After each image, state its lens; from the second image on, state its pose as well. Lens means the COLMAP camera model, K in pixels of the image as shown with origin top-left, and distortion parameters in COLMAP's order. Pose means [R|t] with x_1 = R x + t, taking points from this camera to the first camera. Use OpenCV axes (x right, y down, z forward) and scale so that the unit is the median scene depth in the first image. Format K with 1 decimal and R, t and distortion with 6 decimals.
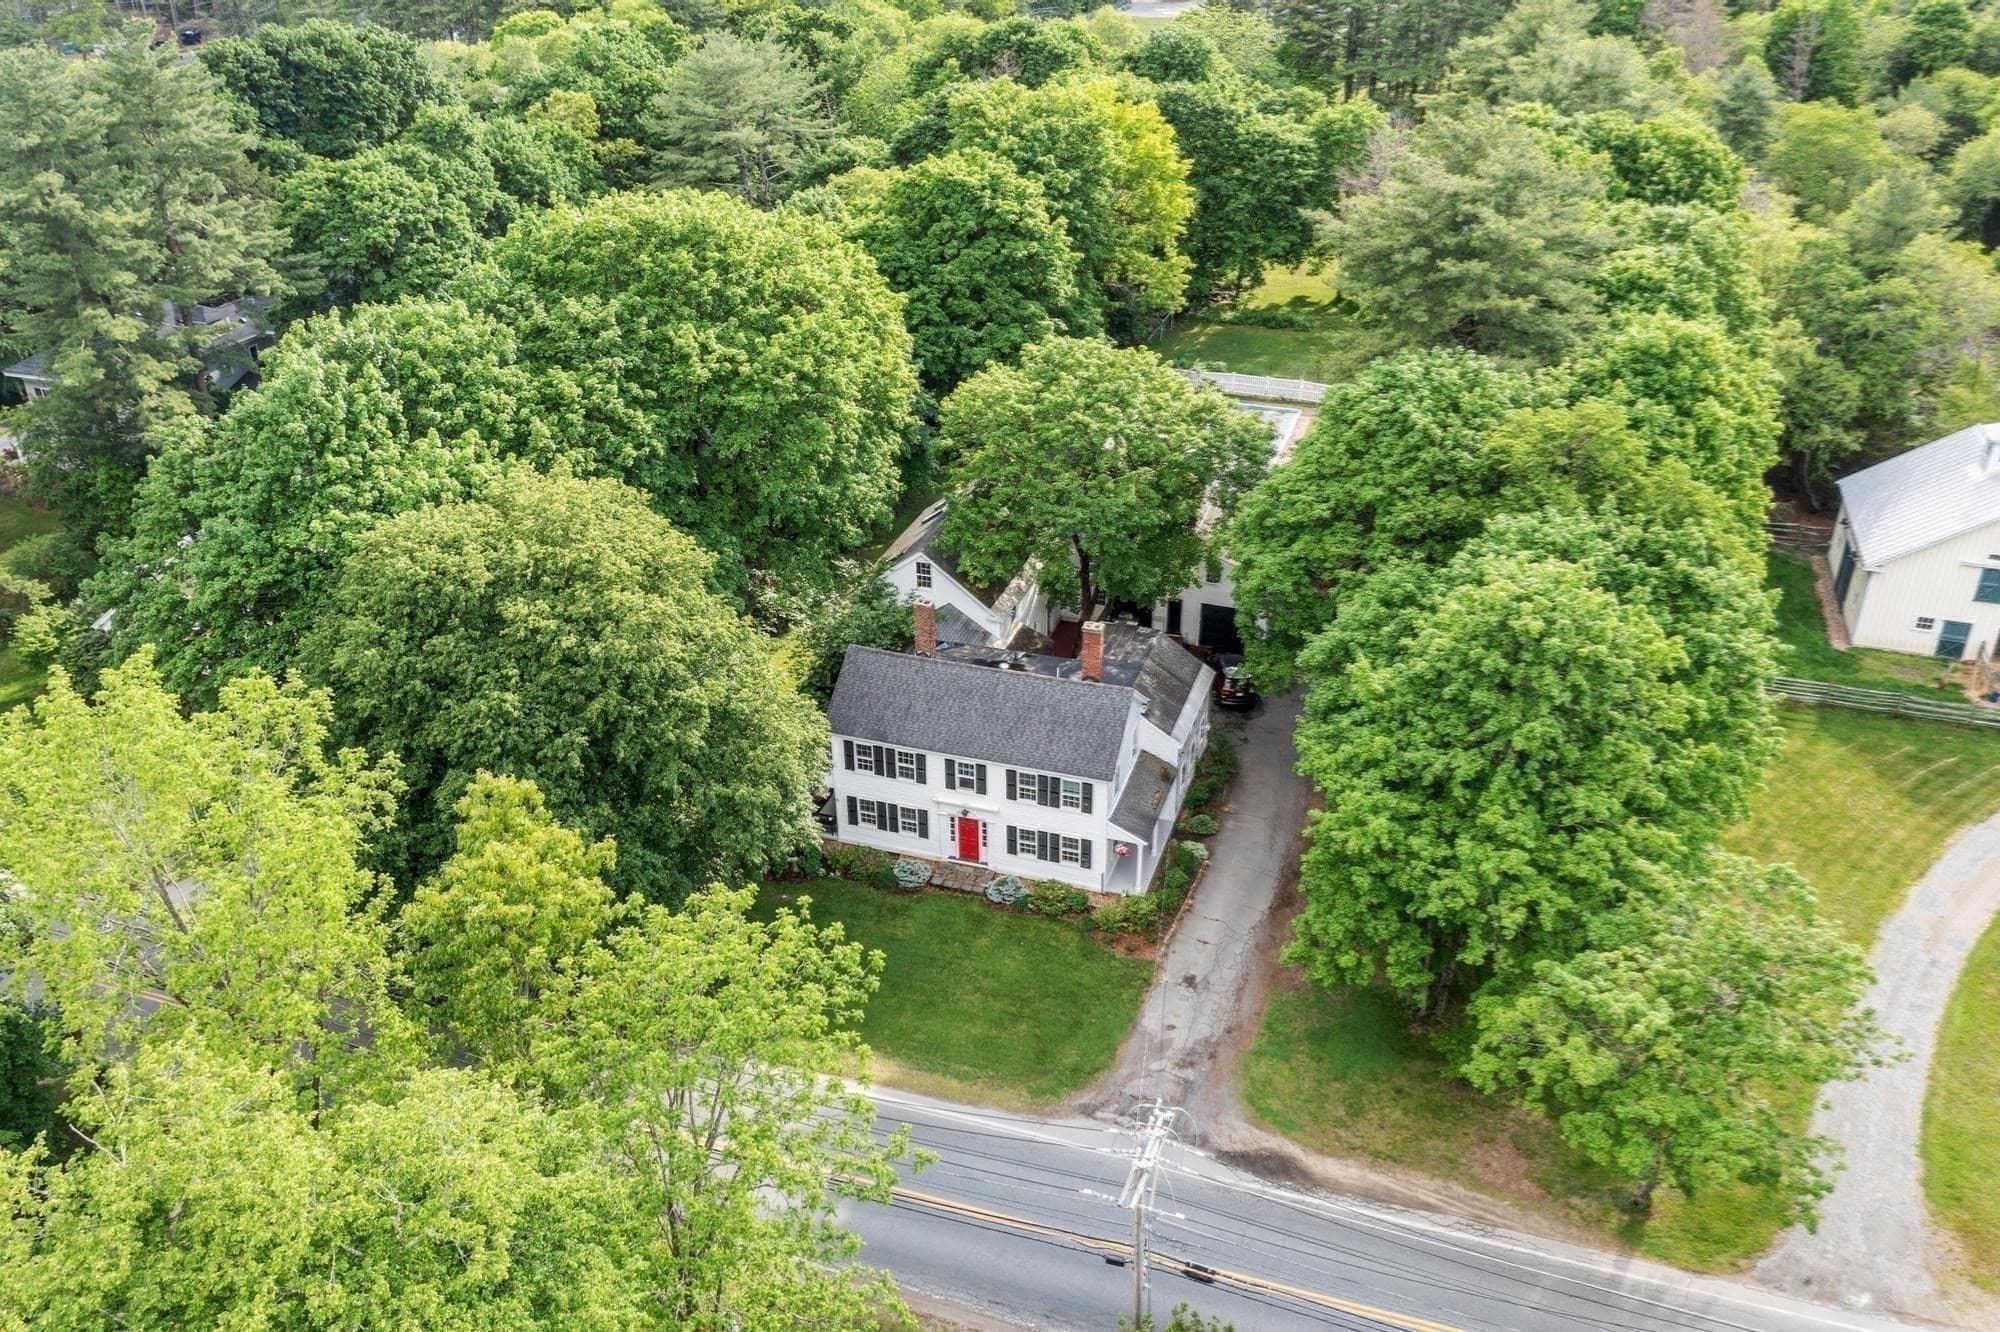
lens RADIAL K [[1568.9, 0, 1004.7], [0, 1568.9, 668.6], [0, 0, 1]] dist [-0.021181, 0.016606]
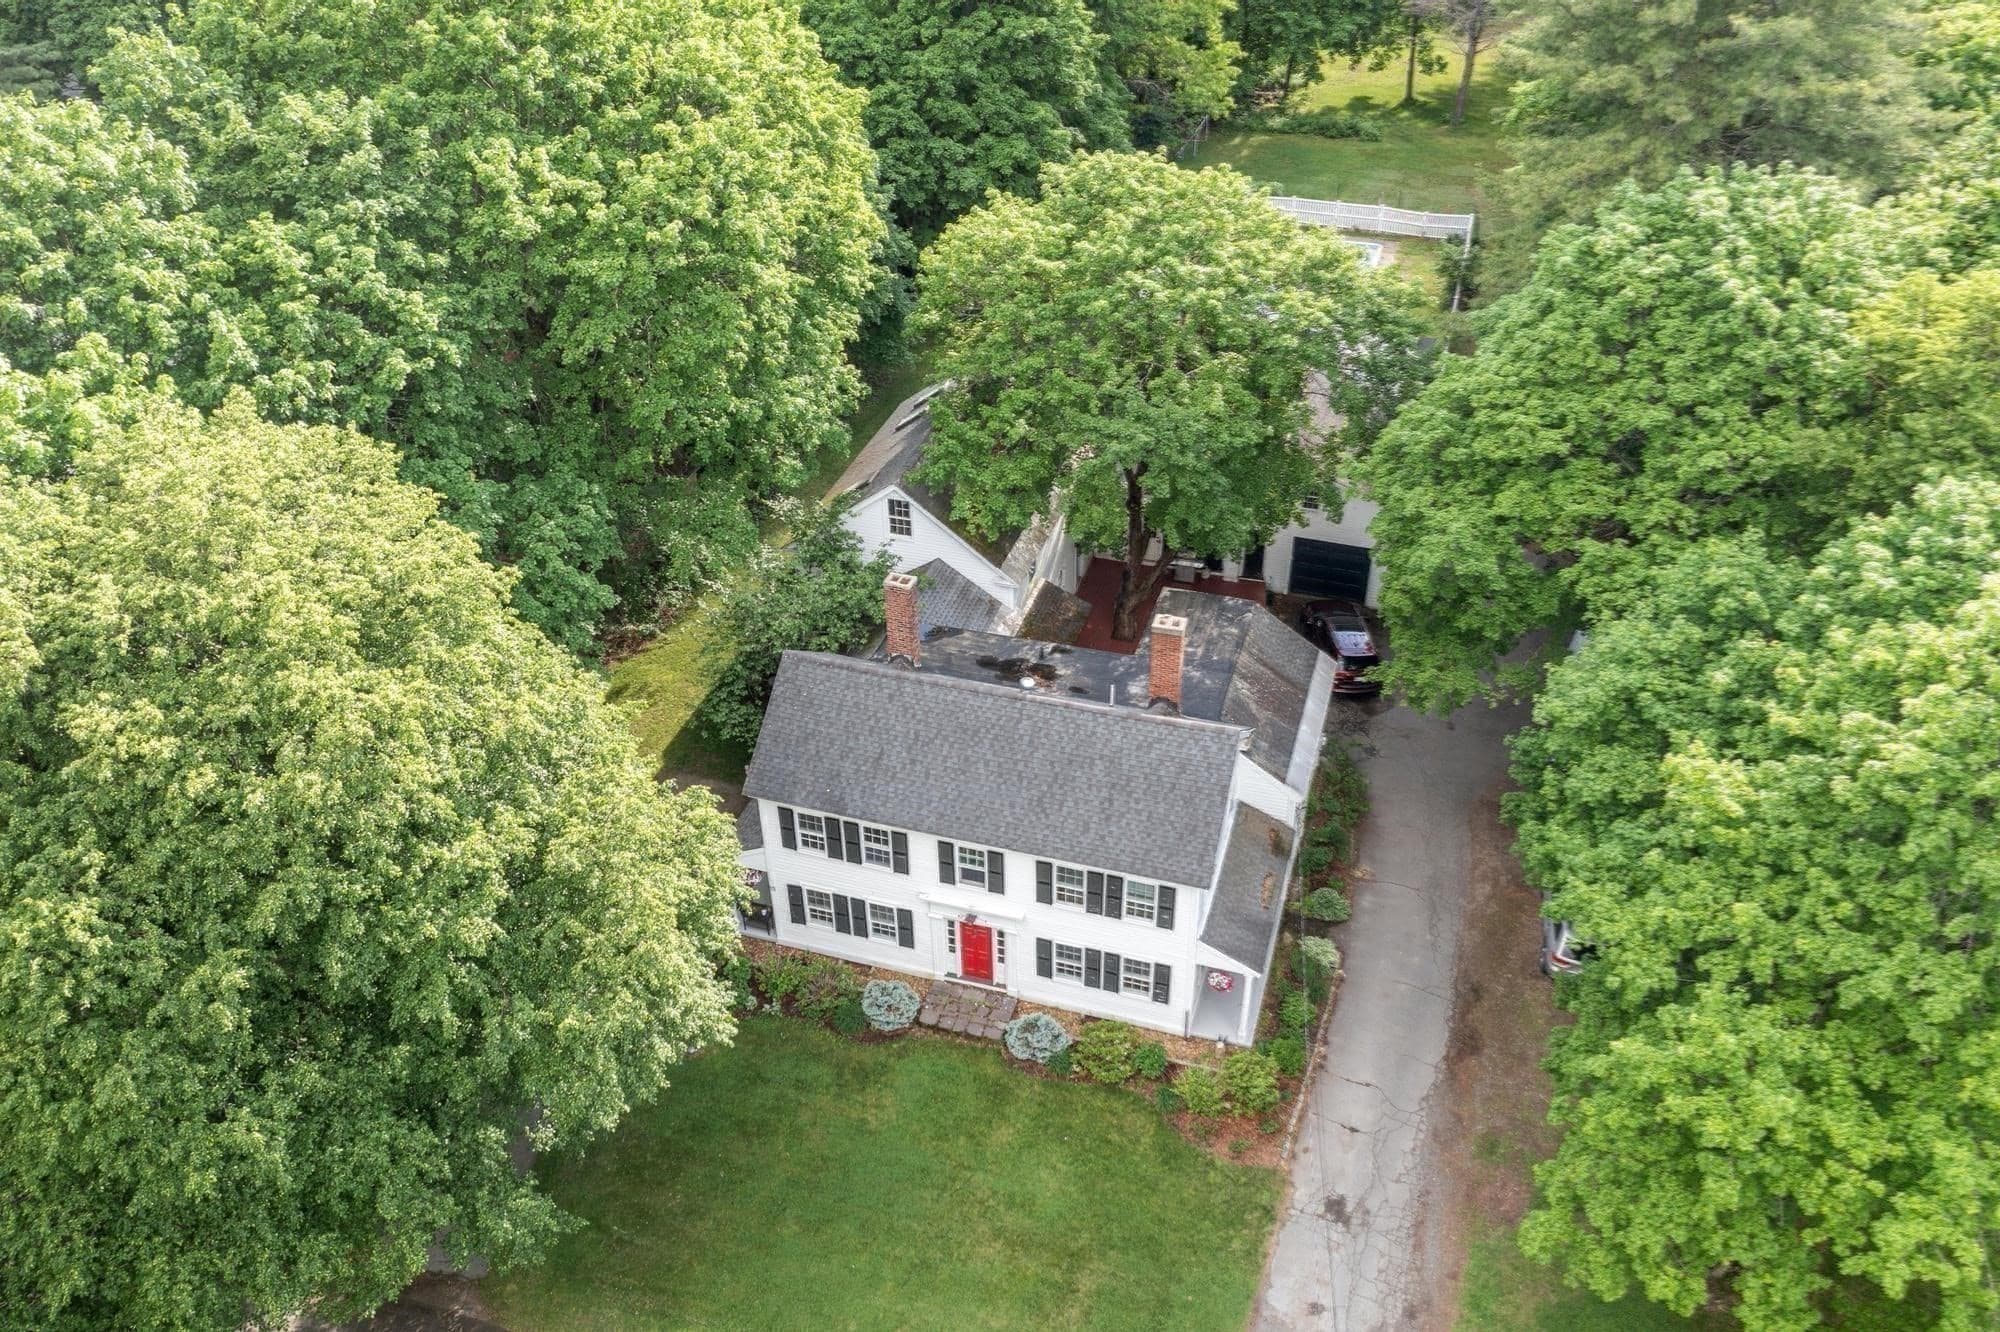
lens RADIAL K [[1568.9, 0, 992.9], [0, 1568.9, 666.2], [0, 0, 1]] dist [-0.021181, 0.016606]
pose [[0.999904, -0.013532, 0.003075, -0.016981], [0.013119, 0.994022, 0.108389, -0.080447], [-0.004523, -0.108338, 0.994104, 0.377748]]
